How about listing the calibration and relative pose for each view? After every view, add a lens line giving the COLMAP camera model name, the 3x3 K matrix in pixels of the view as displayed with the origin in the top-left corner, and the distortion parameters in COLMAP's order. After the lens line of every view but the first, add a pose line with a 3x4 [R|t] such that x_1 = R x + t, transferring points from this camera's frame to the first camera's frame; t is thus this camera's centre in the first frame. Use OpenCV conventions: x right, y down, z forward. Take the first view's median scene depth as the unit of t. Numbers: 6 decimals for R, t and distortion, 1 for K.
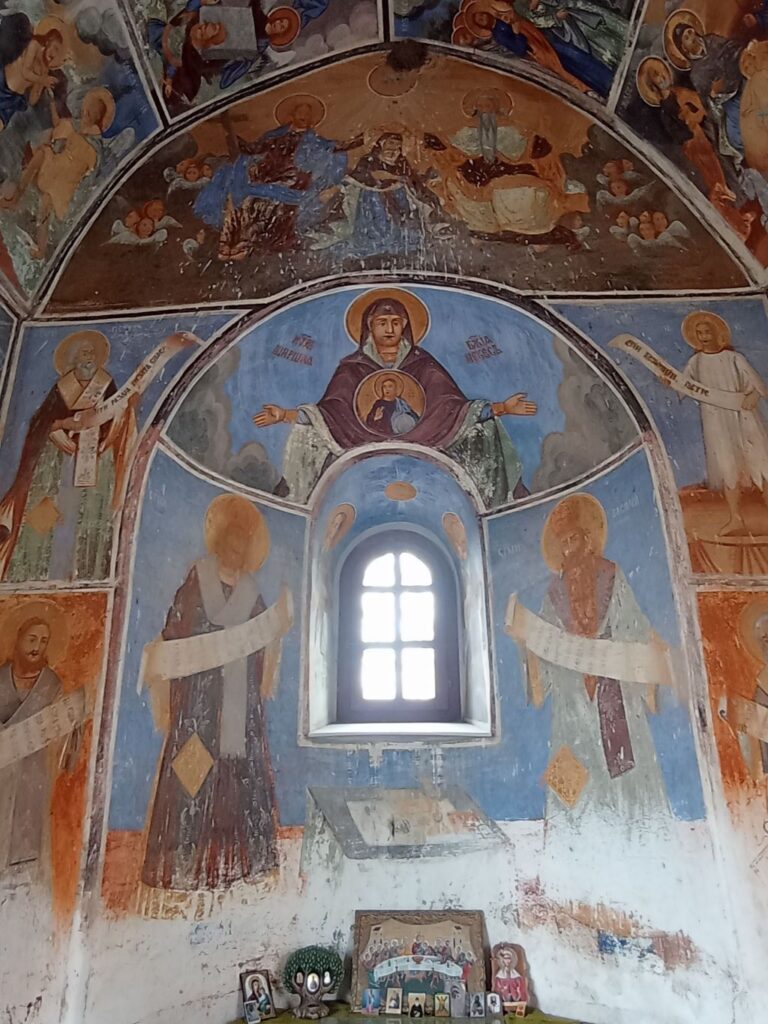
lens RADIAL K [[776.2, 0, 392.9], [0, 776.2, 507.0], [0, 0, 1]] dist [-0.061421, 0.049058]
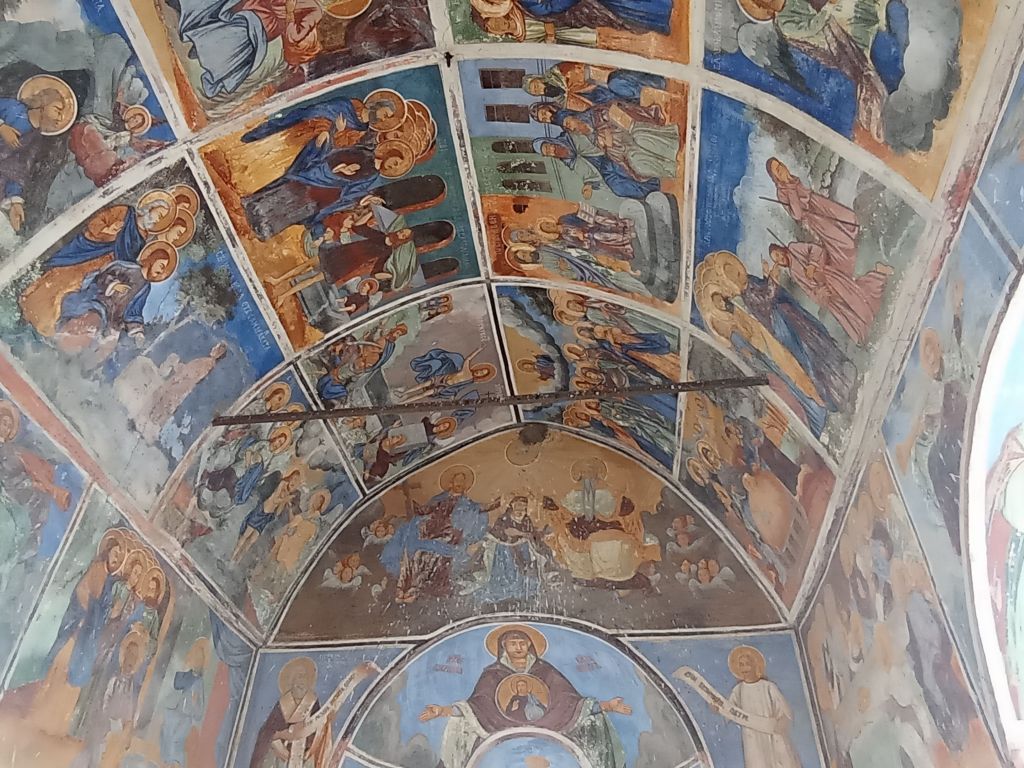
lens RADIAL K [[776.2, 0, 502.4], [0, 776.2, 375.4], [0, 0, 1]] dist [-0.061421, 0.049058]
pose [[0.991840, -0.043918, -0.119683, 0.155663], [0.002313, 0.944833, -0.327545, -0.247599], [0.127466, 0.324595, 0.937225, -0.437425]]
